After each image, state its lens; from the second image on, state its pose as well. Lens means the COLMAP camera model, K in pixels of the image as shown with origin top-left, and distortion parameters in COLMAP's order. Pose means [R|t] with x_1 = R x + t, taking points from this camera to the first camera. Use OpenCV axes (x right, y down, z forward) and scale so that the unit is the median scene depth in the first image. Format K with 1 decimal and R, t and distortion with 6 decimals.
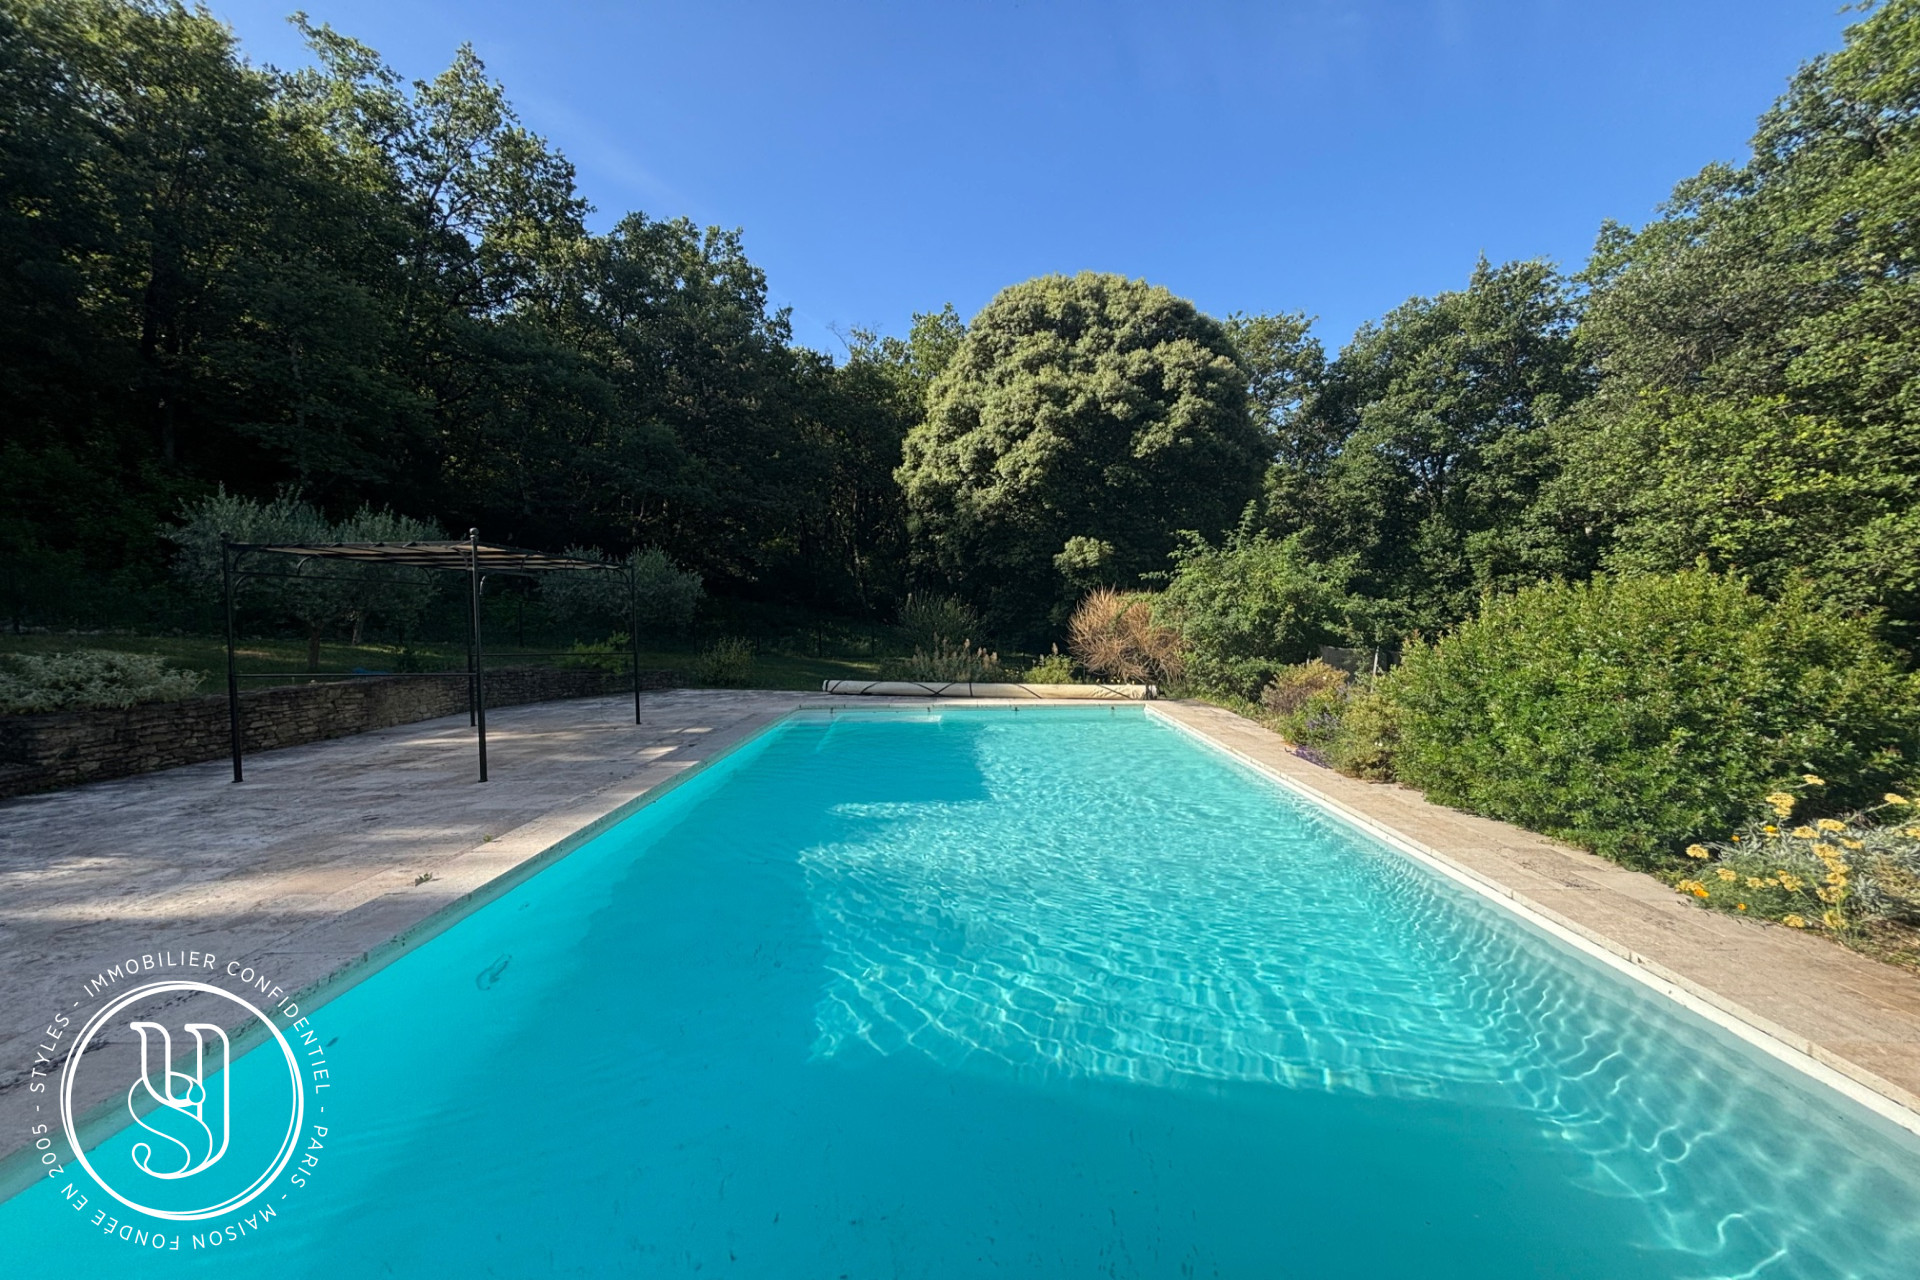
lens RADIAL K [[759.4, 0, 953.7], [0, 759.4, 656.8], [0, 0, 1]] dist [0.002195, -0.000038]
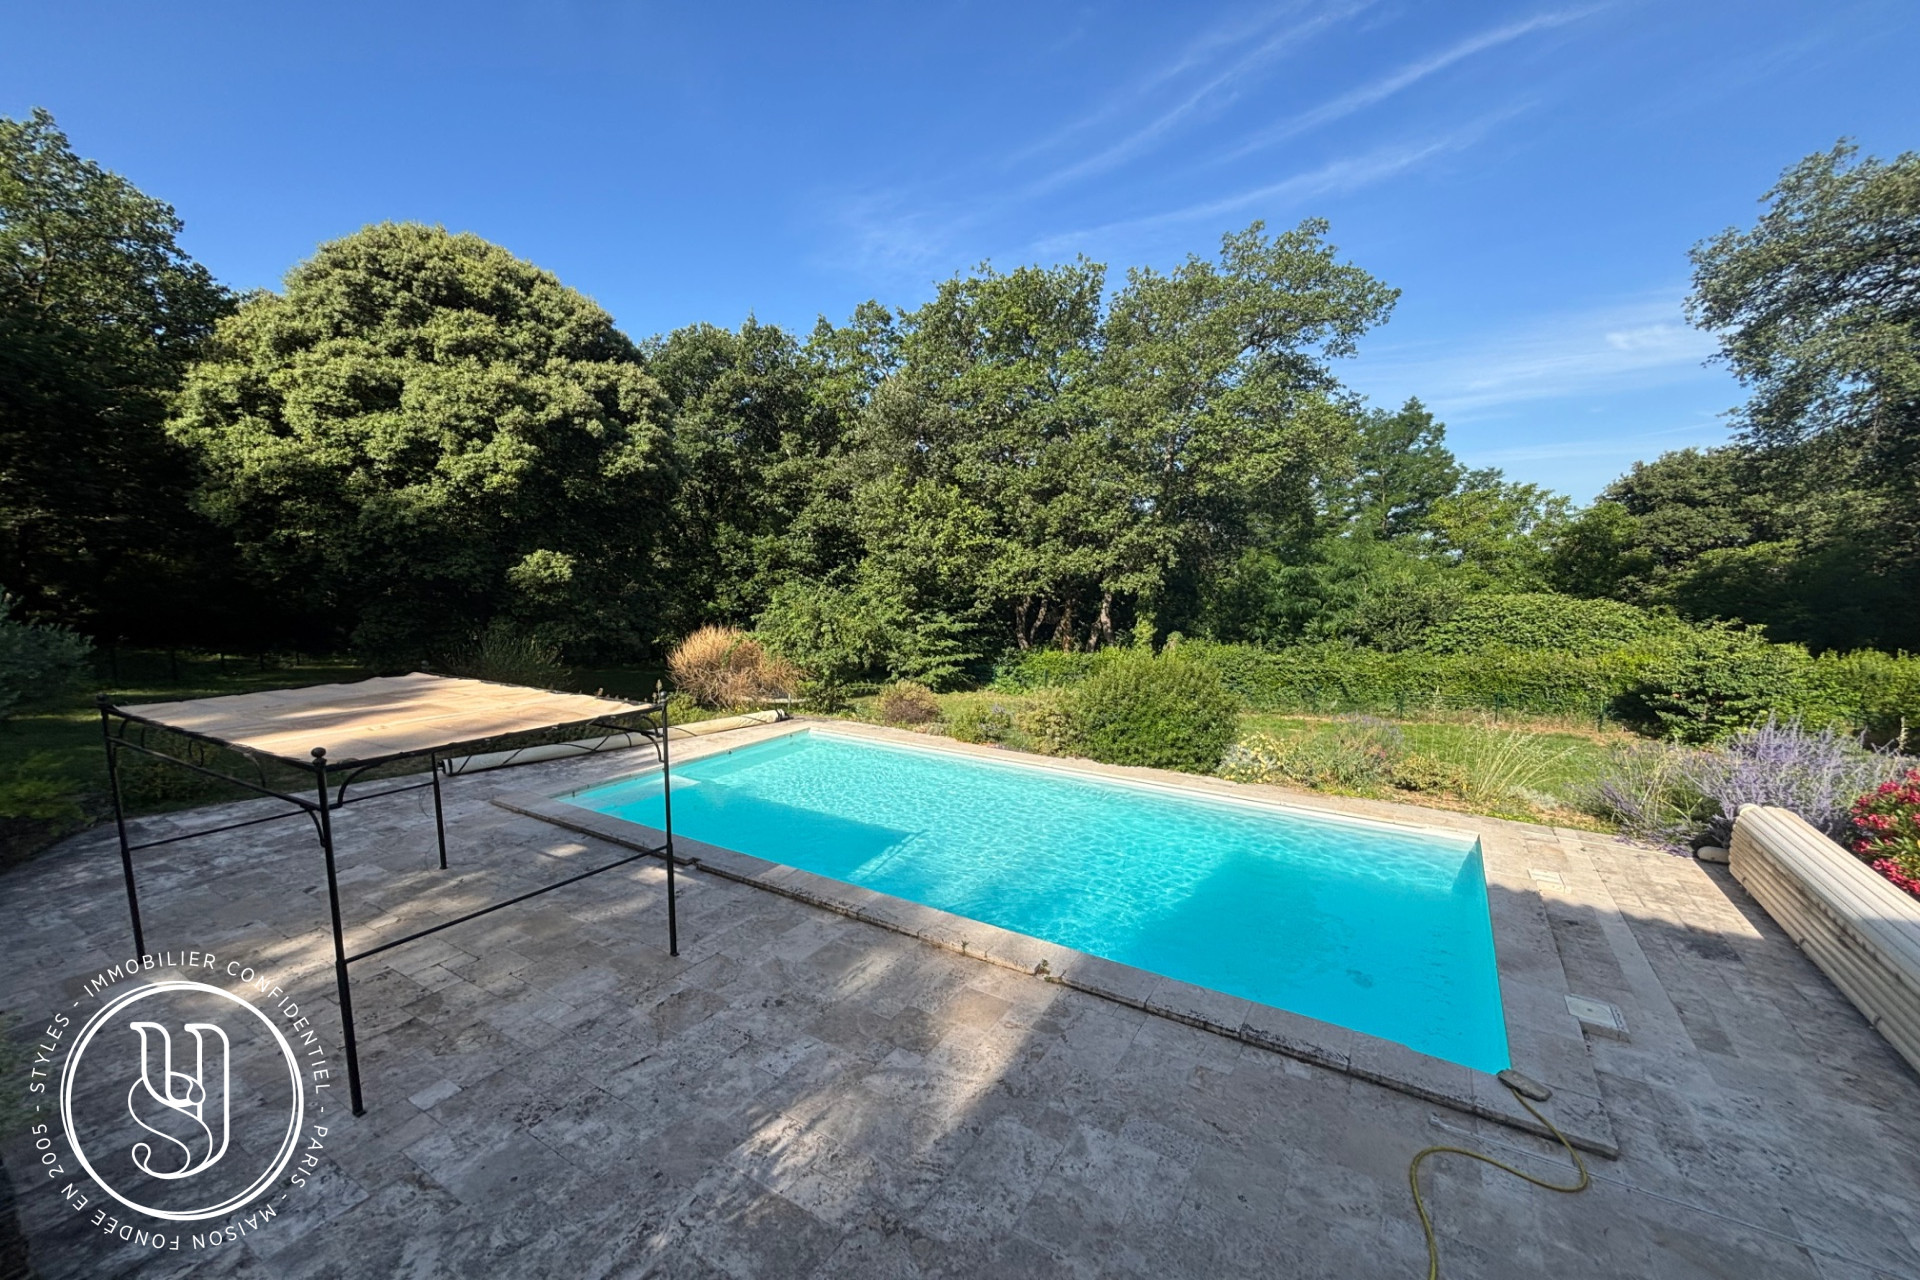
lens RADIAL K [[774.4, 0, 940.6], [0, 774.4, 663.2], [0, 0, 1]] dist [-0.000705, 0.000250]
pose [[0.529216, -0.100508, 0.842513, -0.402482], [0.040527, 0.994820, 0.093221, -0.088745], [-0.847519, -0.015190, 0.530548, 0.069843]]
